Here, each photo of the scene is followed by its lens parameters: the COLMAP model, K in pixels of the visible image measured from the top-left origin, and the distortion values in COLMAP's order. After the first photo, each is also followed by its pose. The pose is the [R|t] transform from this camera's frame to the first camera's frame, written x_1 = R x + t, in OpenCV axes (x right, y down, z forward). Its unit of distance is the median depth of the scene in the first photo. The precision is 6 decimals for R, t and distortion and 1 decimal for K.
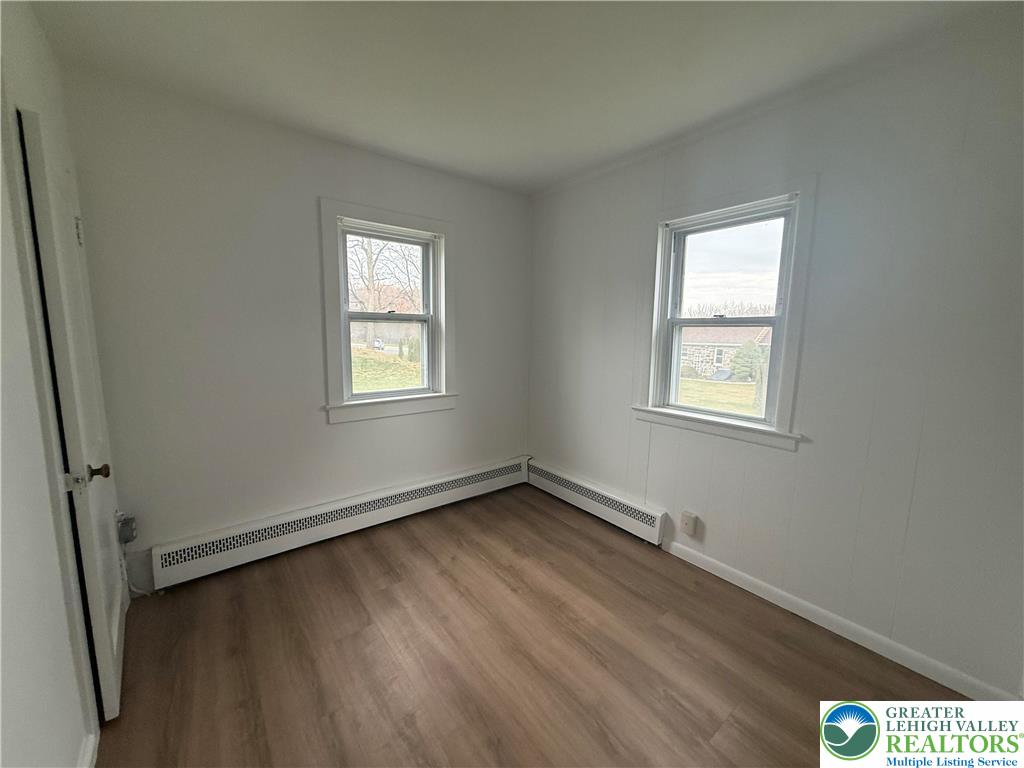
lens RADIAL K [[406.5, 0, 508.7], [0, 406.5, 384.1], [0, 0, 1]] dist [-0.001359, 0.000095]
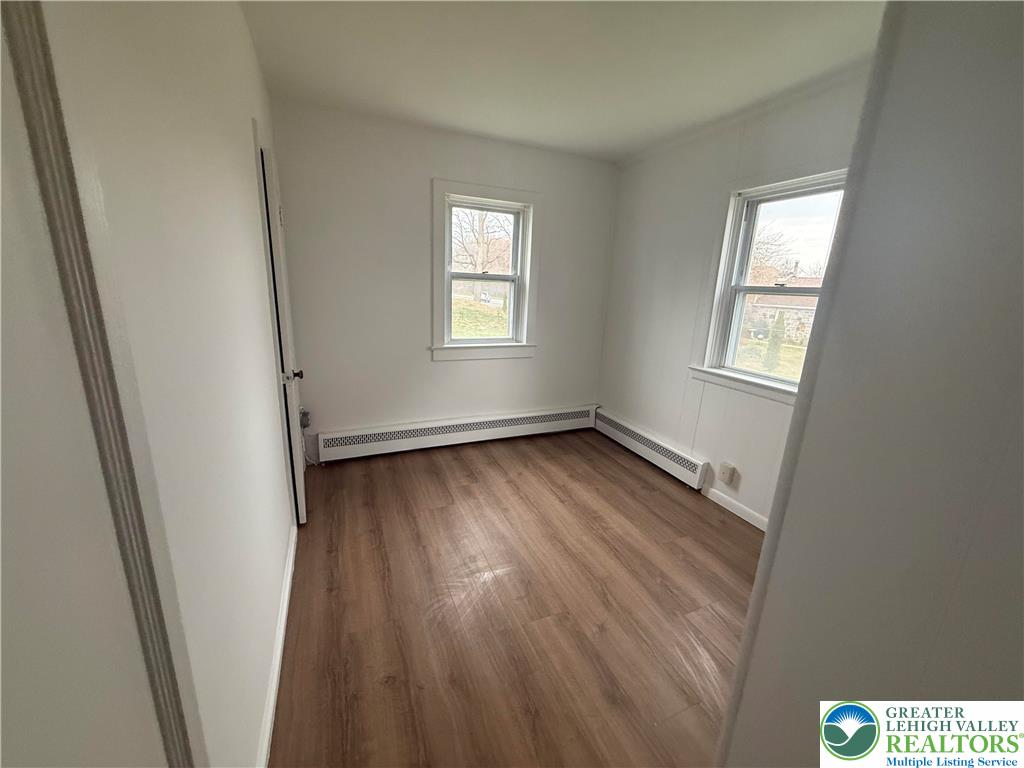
lens RADIAL K [[406.5, 0, 508.7], [0, 406.5, 384.1], [0, 0, 1]] dist [-0.001359, 0.000095]
pose [[0.967420, 0.087087, -0.237726, 0.104622], [-0.061126, 0.991543, 0.114485, 0.008542], [0.245686, -0.096224, 0.964562, -0.194489]]
